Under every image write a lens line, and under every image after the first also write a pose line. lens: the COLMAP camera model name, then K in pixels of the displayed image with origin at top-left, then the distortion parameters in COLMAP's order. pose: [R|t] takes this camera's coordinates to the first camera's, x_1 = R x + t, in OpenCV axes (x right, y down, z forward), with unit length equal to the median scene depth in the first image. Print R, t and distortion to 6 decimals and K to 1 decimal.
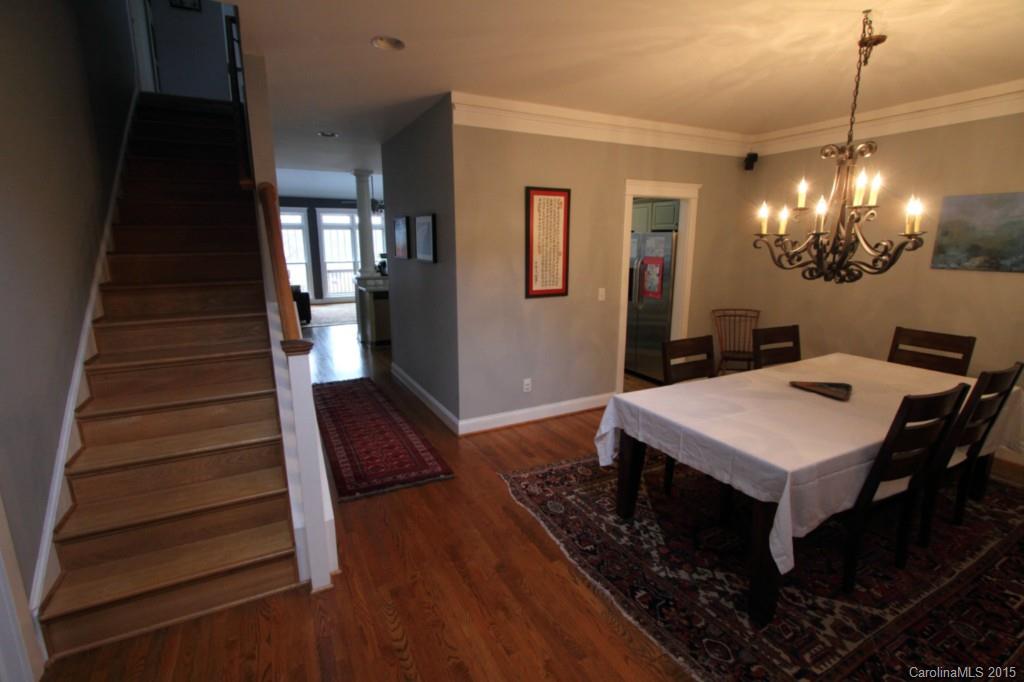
lens RADIAL K [[470.8, 0, 511.6], [0, 470.8, 341.9], [0, 0, 1]] dist [-0.003273, -0.000284]
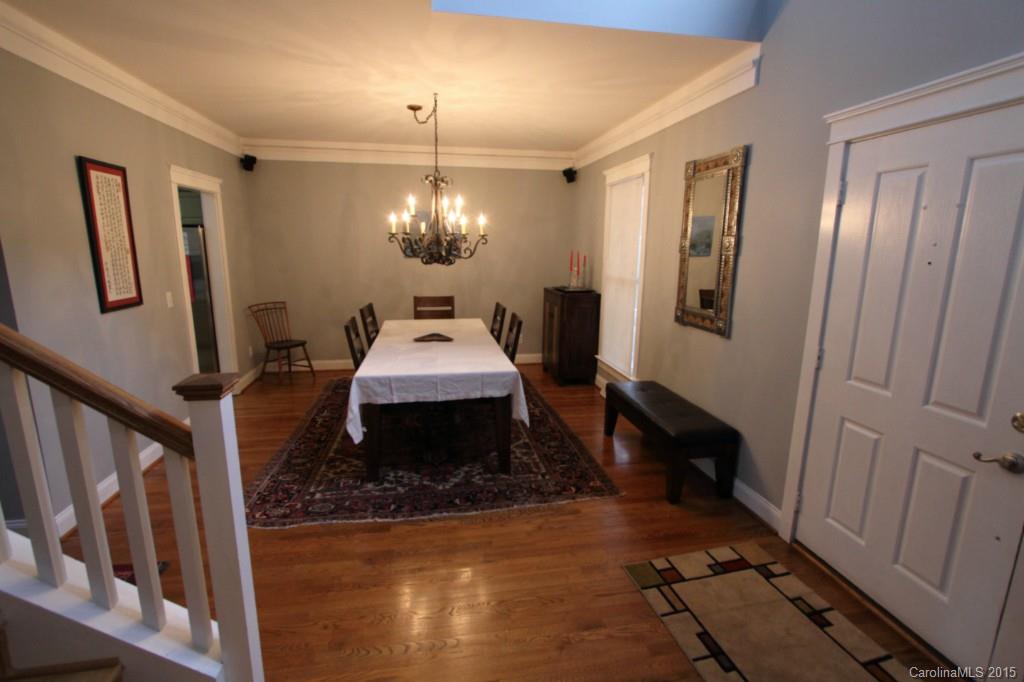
lens RADIAL K [[470.8, 0, 508.1], [0, 470.8, 340.7], [0, 0, 1]] dist [-0.003273, -0.000284]
pose [[0.320973, -0.186591, 0.928526, -0.634493], [0.188715, 0.973341, 0.130362, -0.041094], [-0.928097, 0.133384, 0.347628, 0.260760]]
